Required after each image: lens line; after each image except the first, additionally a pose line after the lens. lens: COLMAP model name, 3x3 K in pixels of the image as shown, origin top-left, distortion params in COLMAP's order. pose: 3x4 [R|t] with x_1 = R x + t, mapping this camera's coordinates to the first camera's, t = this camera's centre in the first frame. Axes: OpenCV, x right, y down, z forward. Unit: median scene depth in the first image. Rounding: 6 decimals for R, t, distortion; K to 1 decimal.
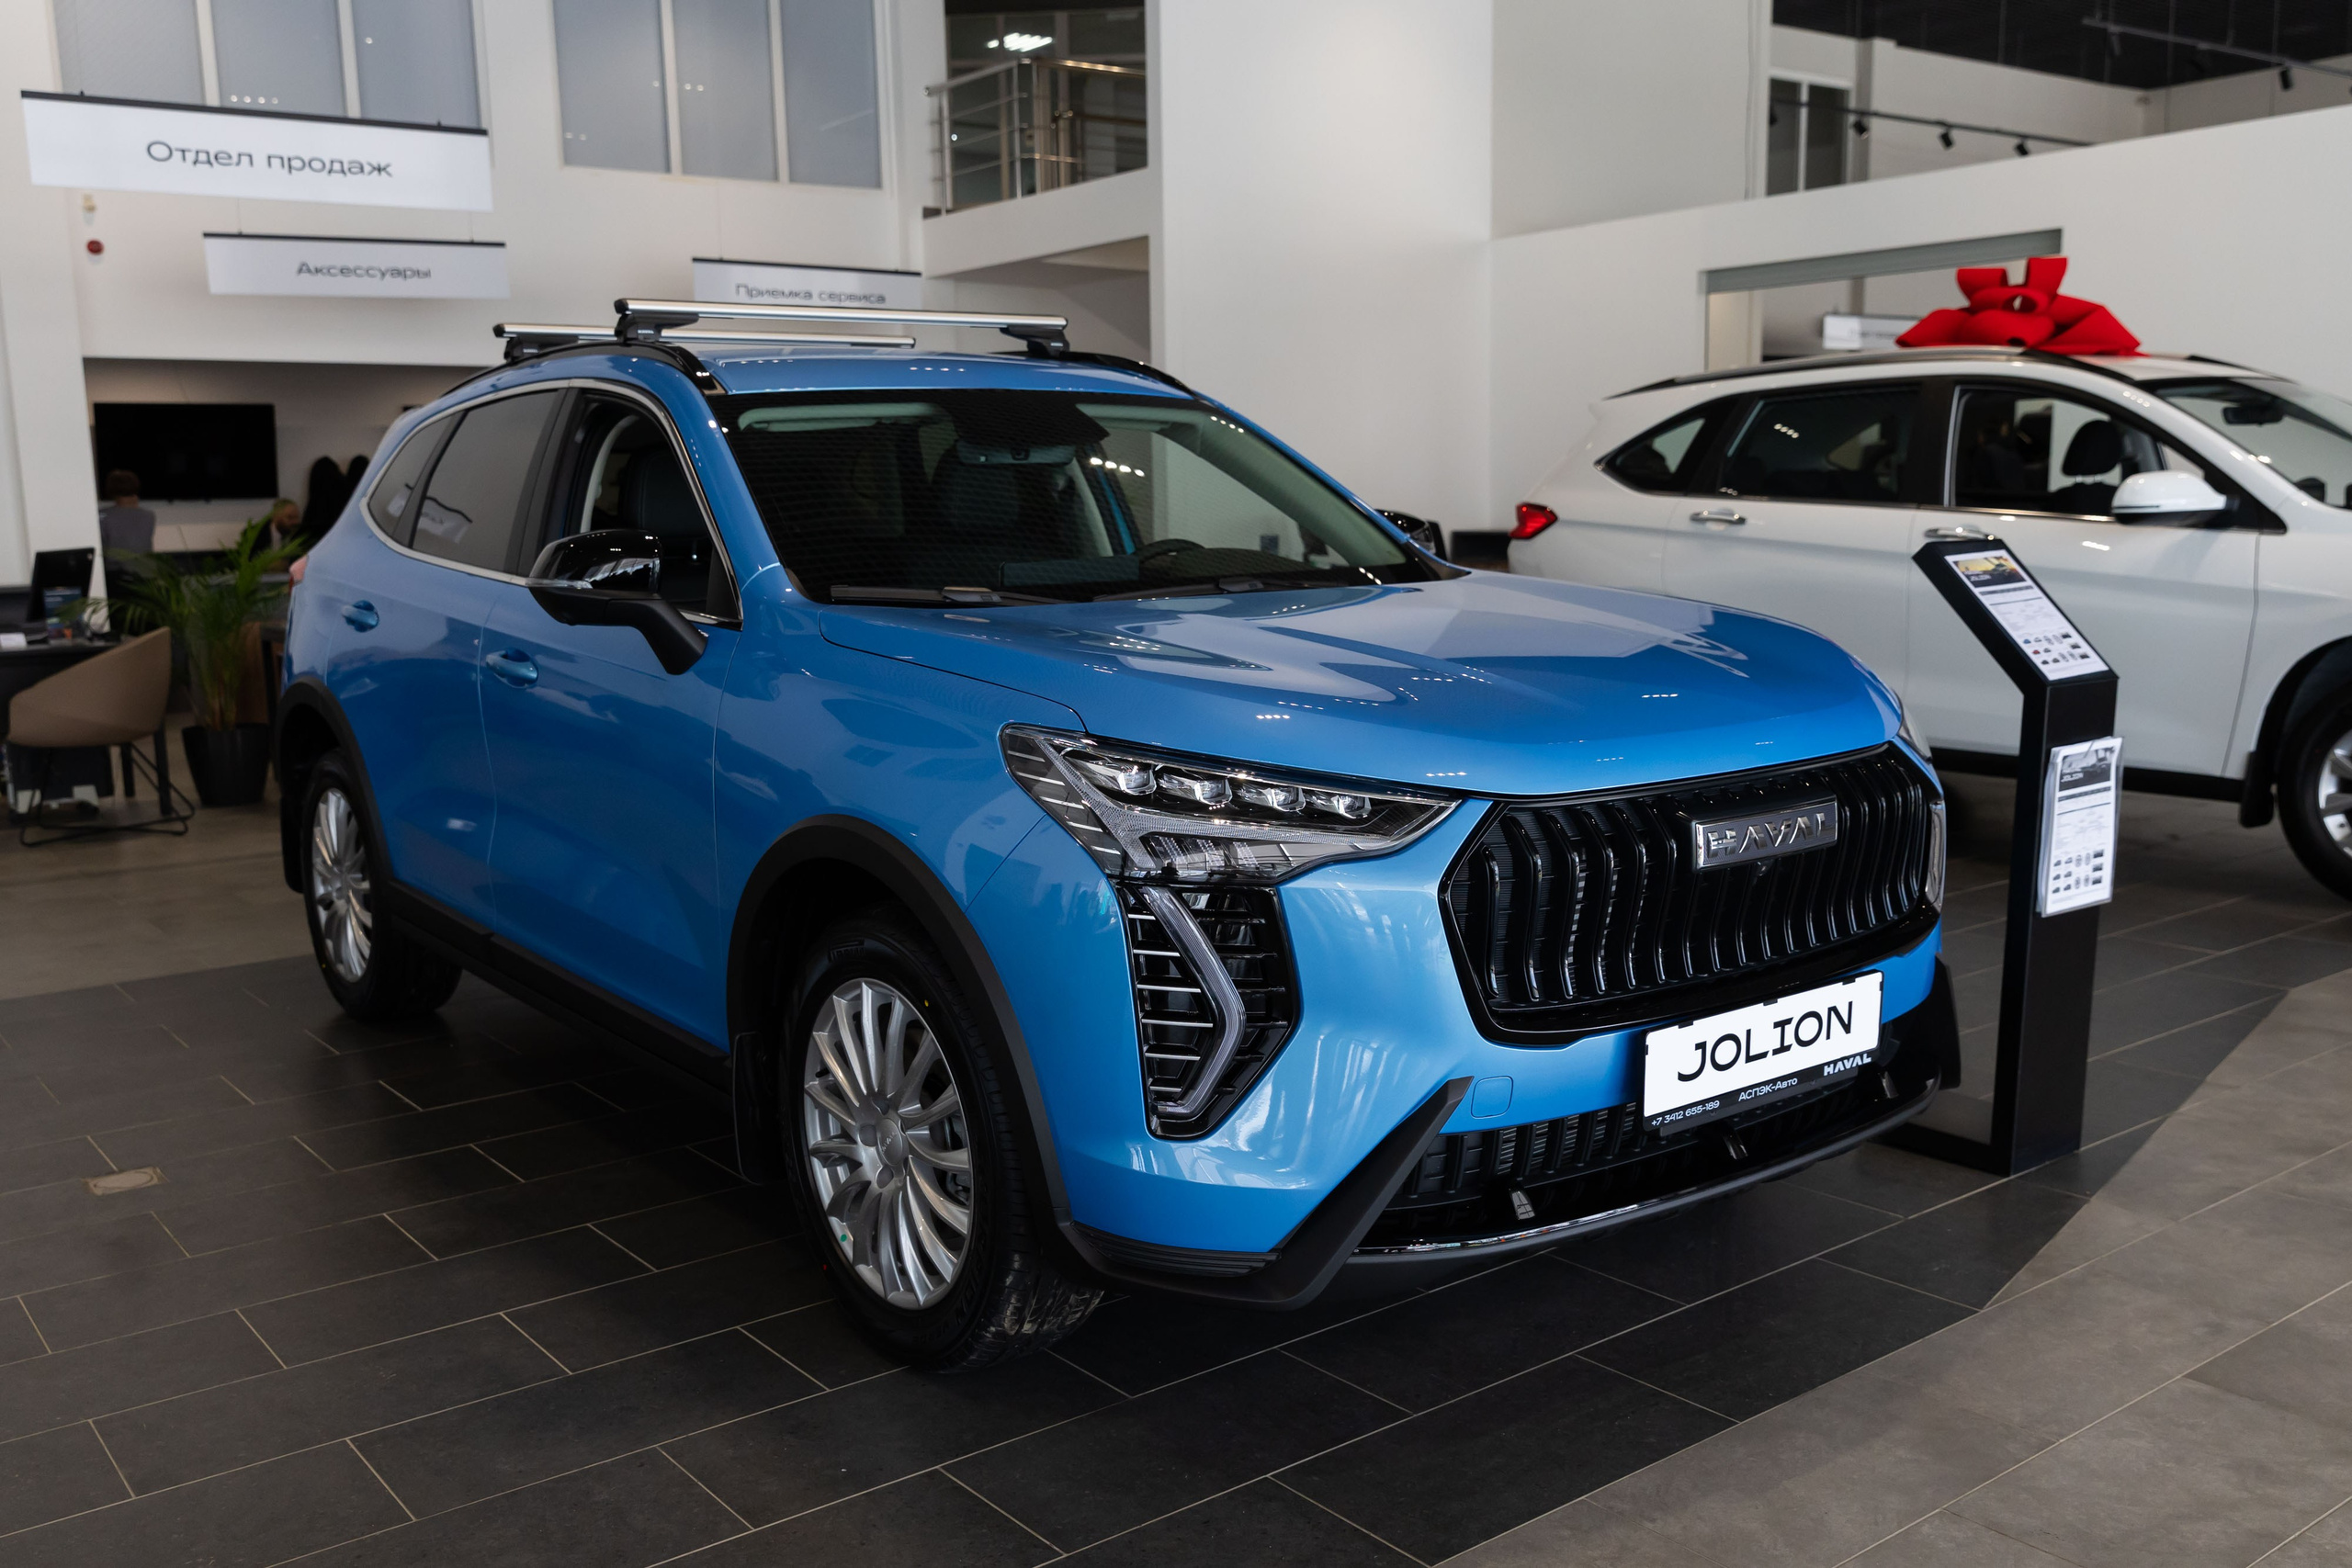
lens RADIAL K [[2047.3, 0, 1176.0], [0, 2047.3, 784.0], [0, 0, 1]] dist [0.005540, 0.000456]
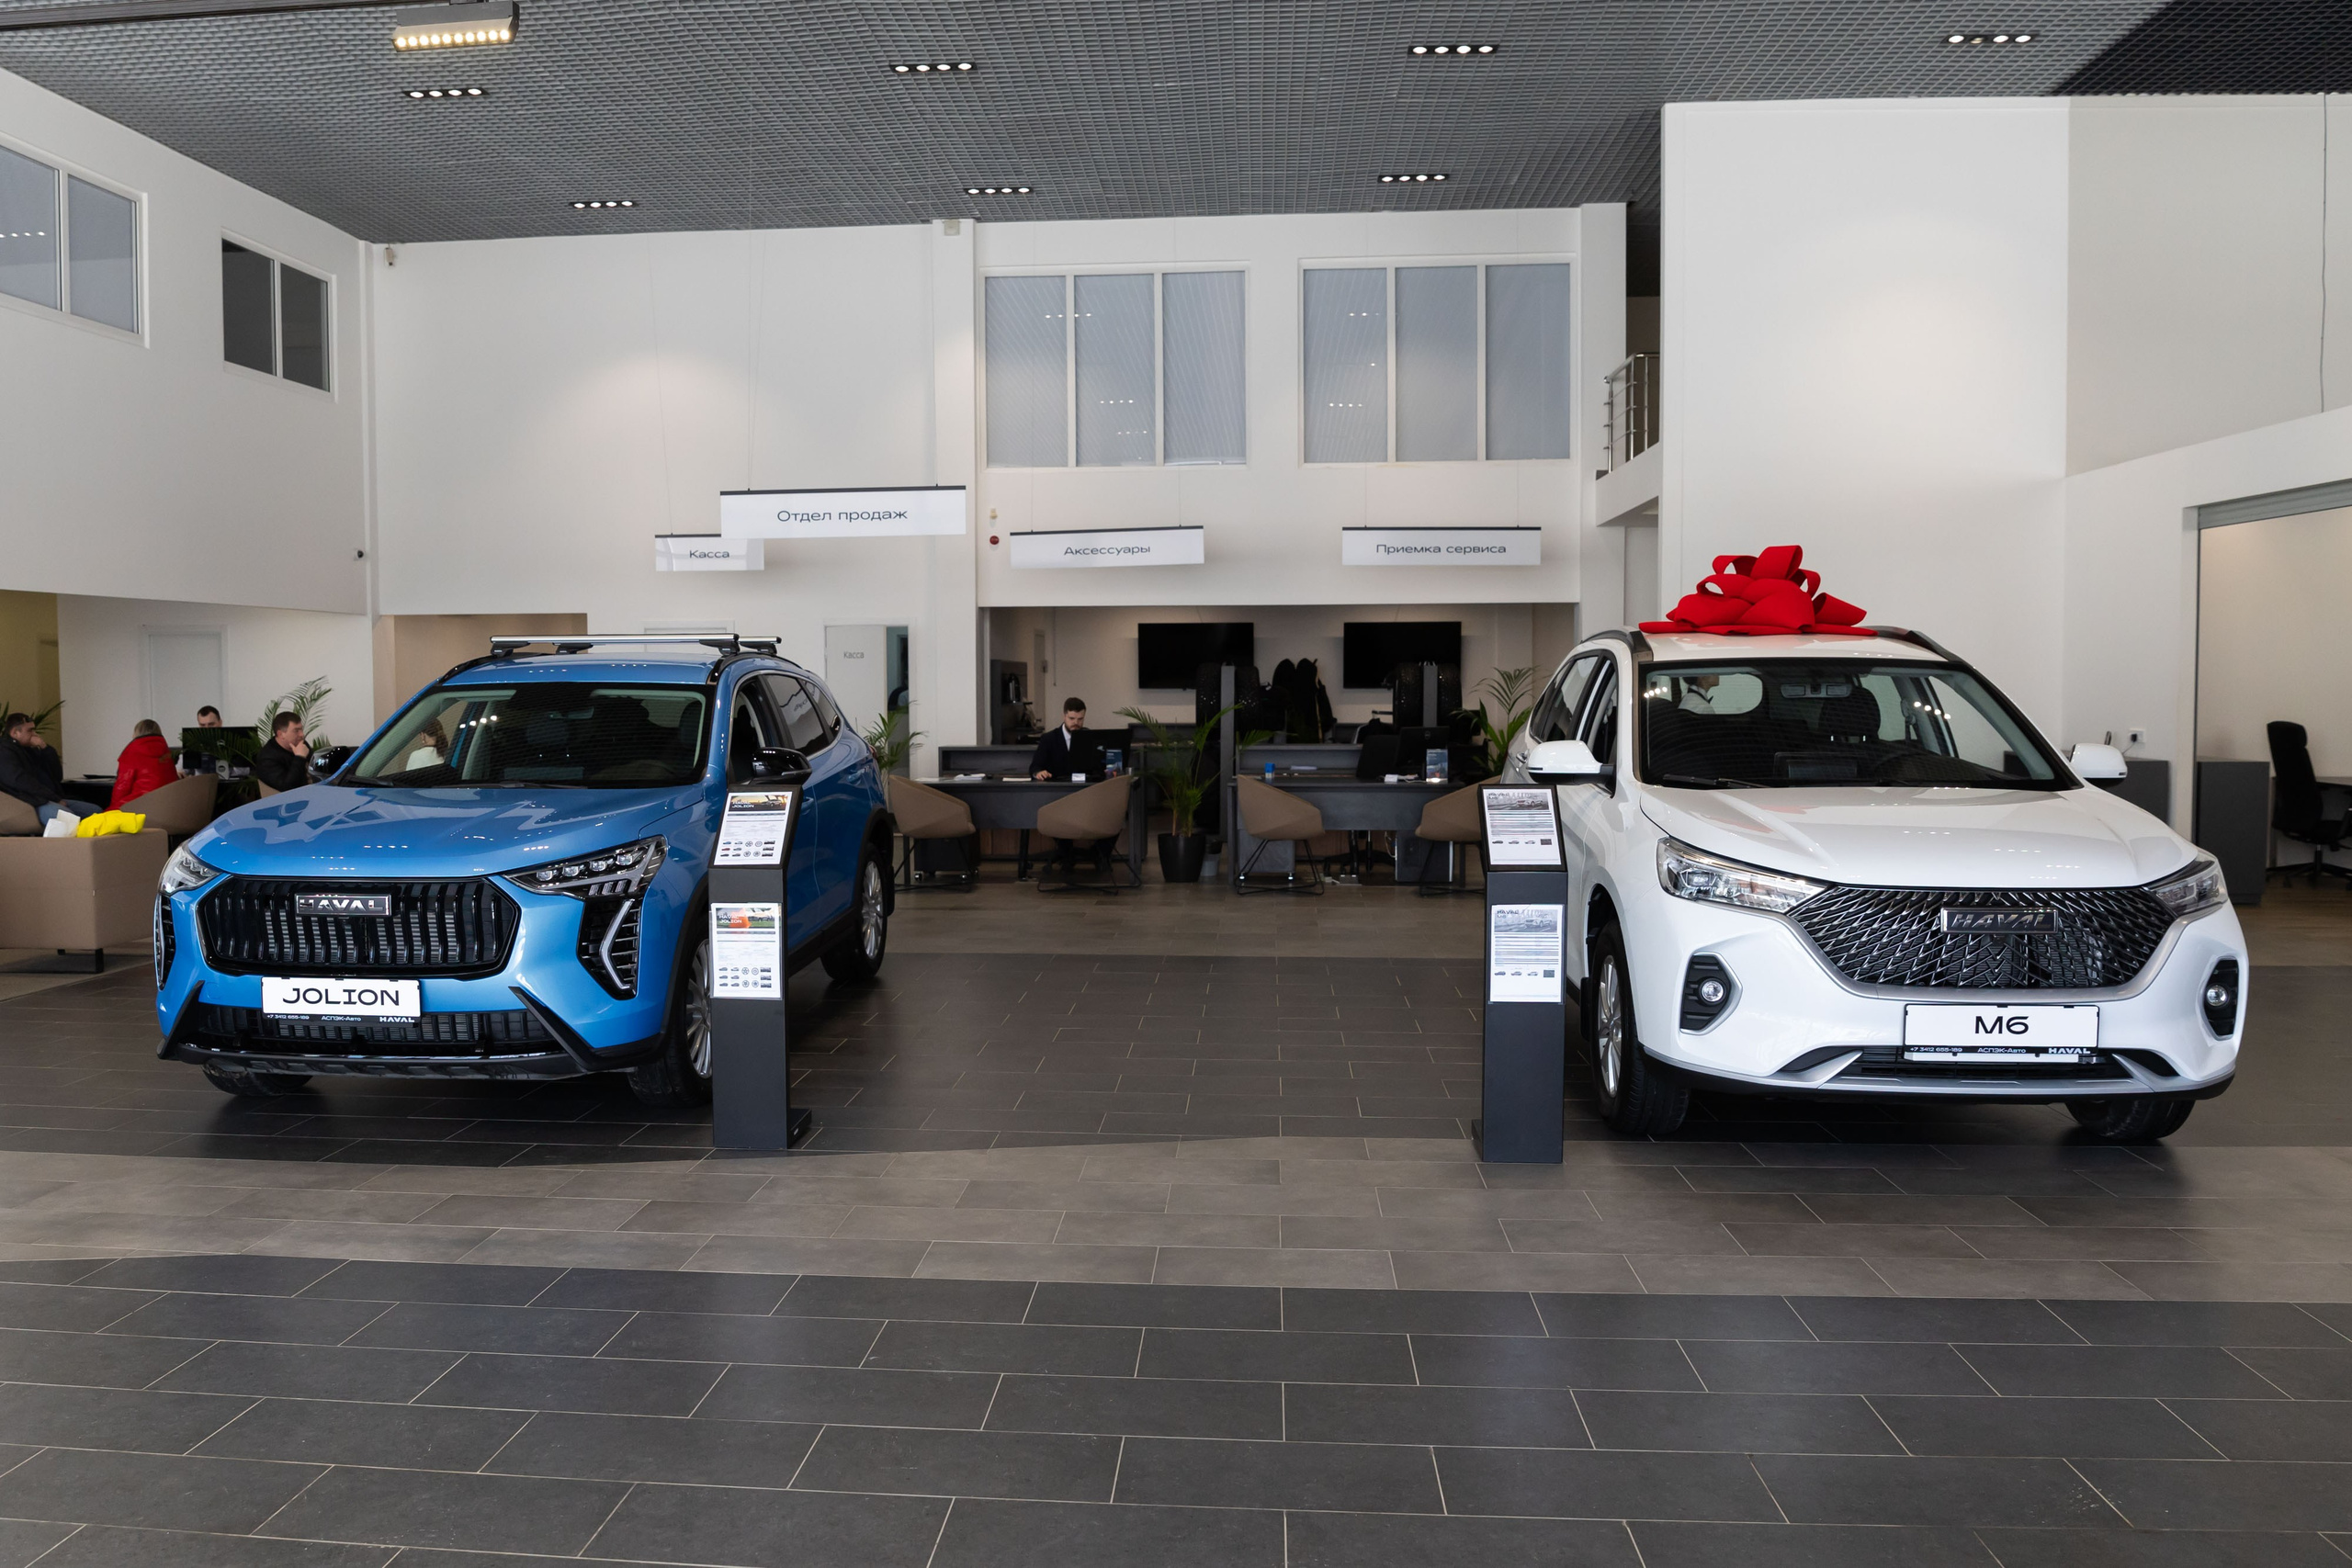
lens RADIAL K [[1808.3, 0, 1083.9], [0, 1808.3, 785.3], [0, 0, 1]] dist [-0.049024, -0.002126]
pose [[0.732020, 0.058685, -0.678751, 2.138228], [-0.109380, 0.993483, -0.032068, -0.128916], [0.672446, 0.097716, 0.733668, 0.070257]]
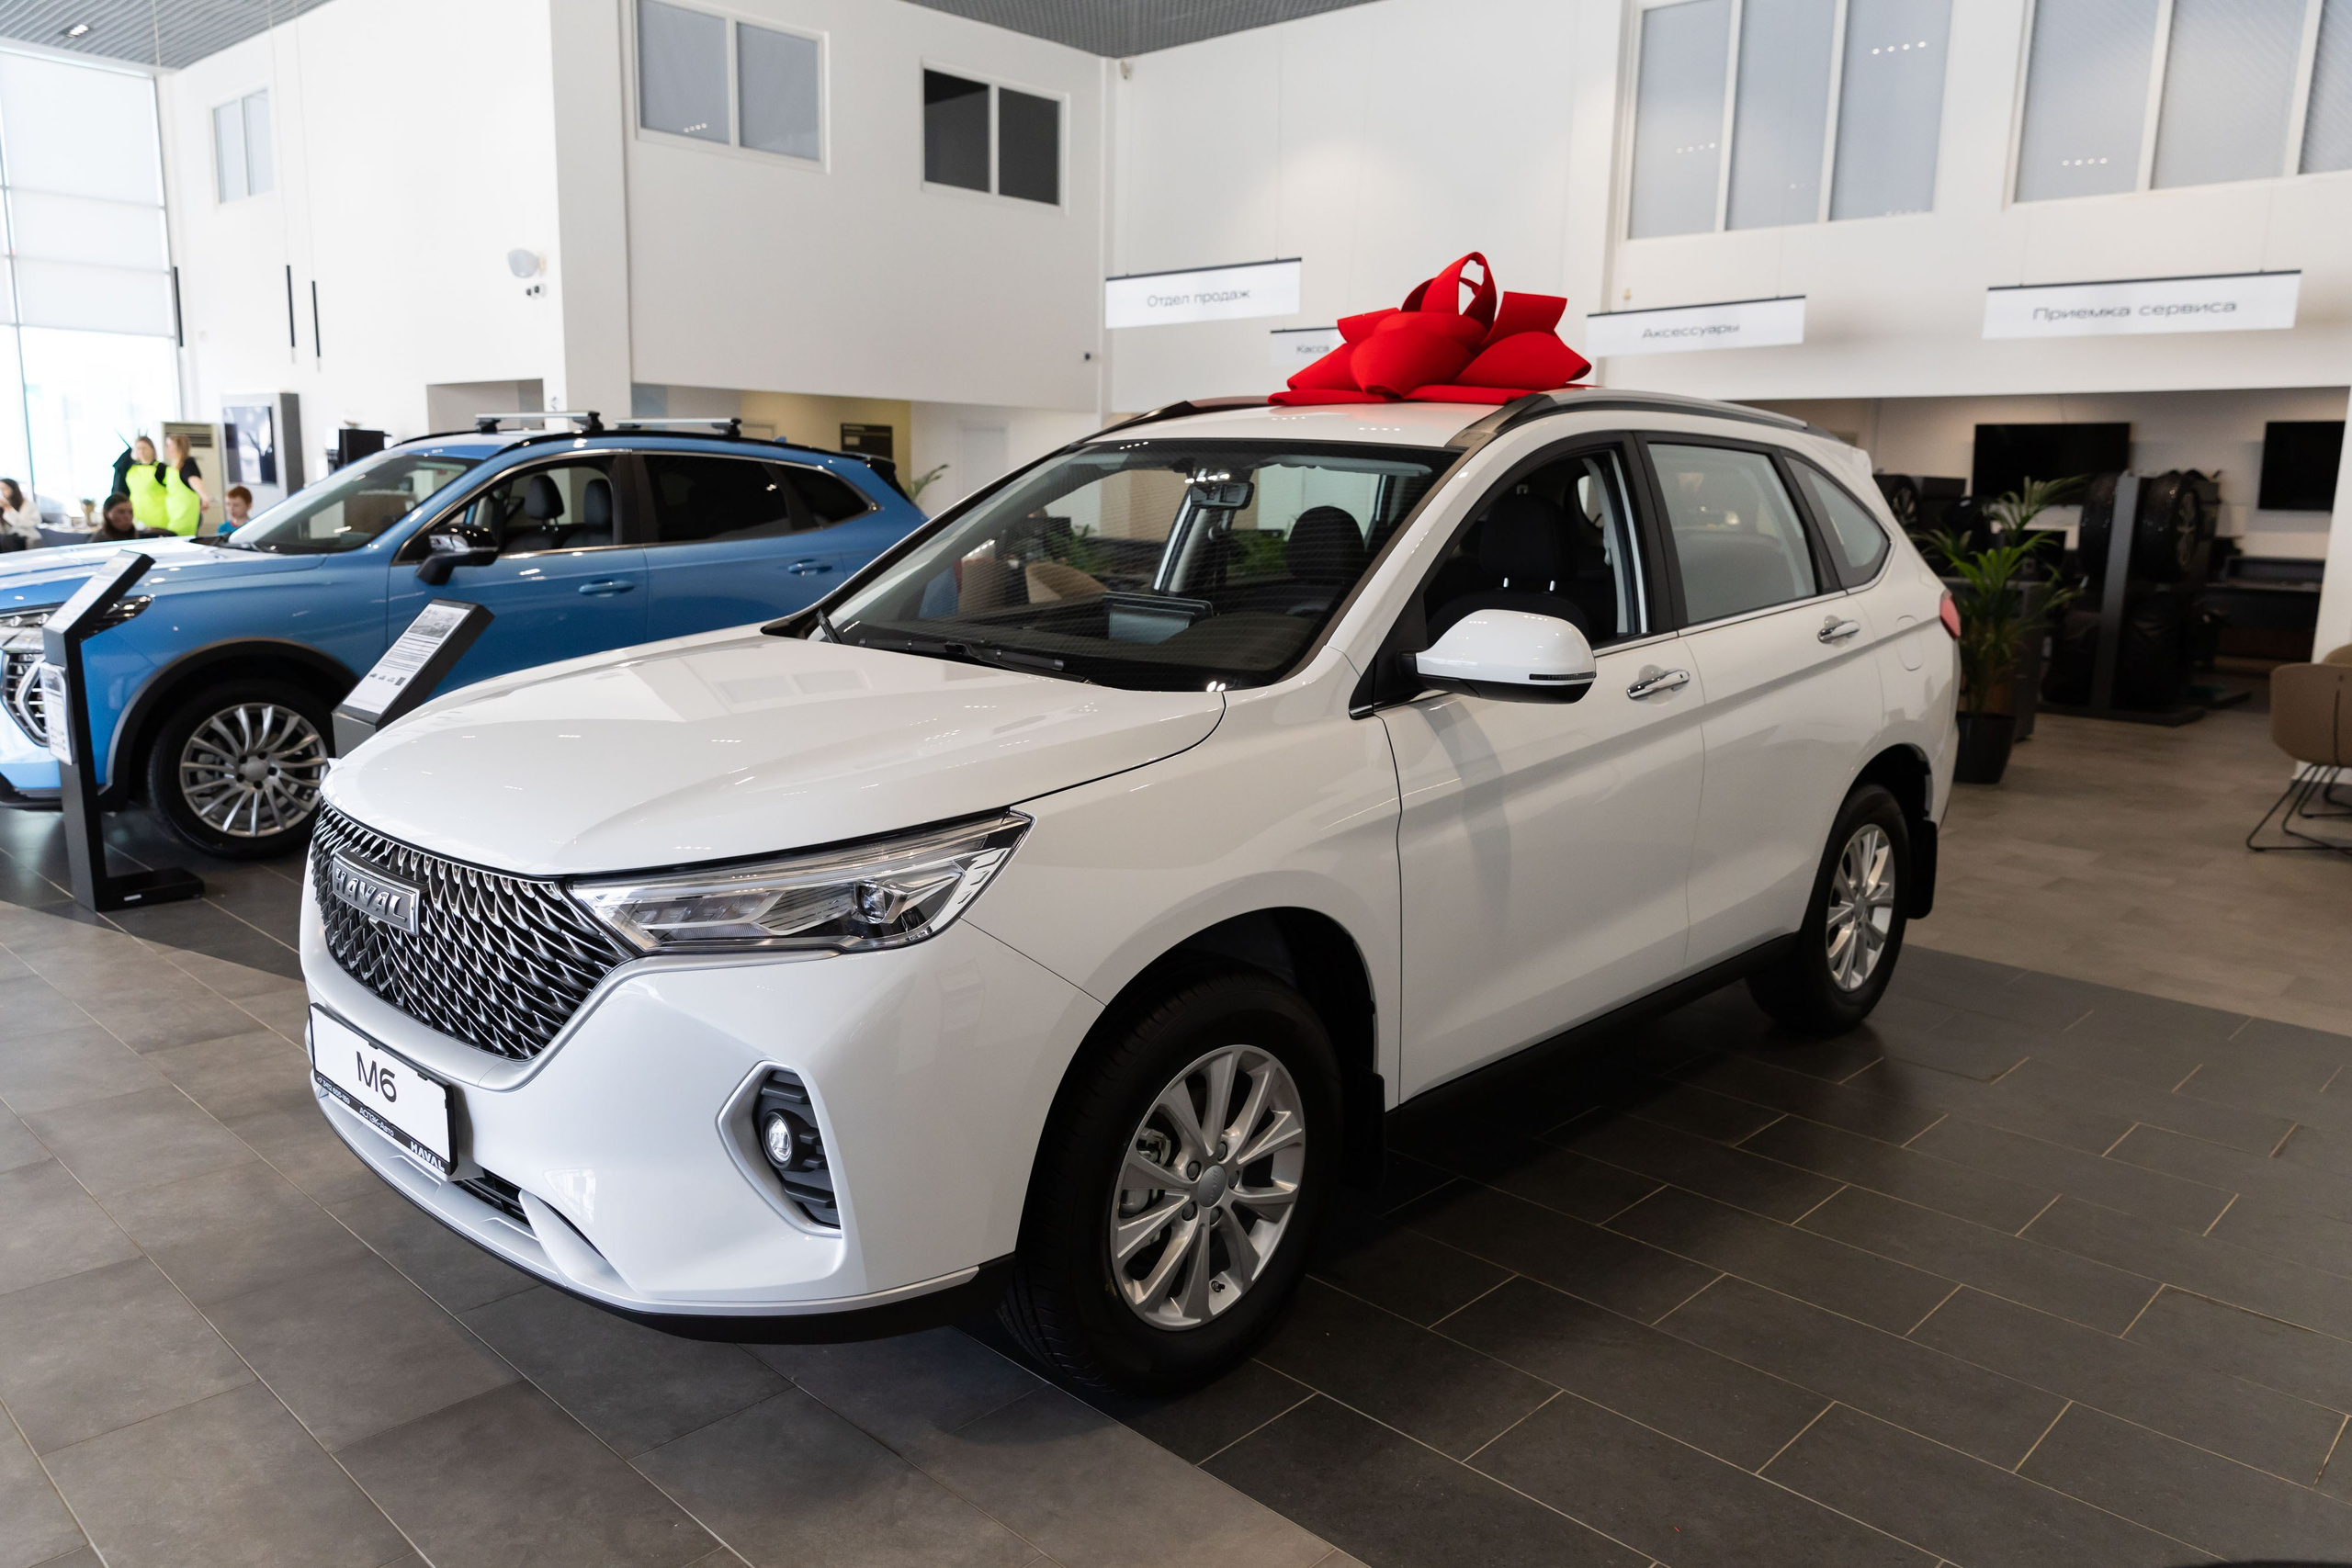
lens RADIAL K [[1647.4, 0, 1224.9], [0, 1647.4, 756.4], [0, 0, 1]] dist [0.031203, -0.001286]
pose [[0.154680, 0.189451, -0.969630, 2.564133], [-0.167155, 0.972311, 0.163310, -0.460749], [0.973721, 0.136817, 0.182065, 2.330008]]
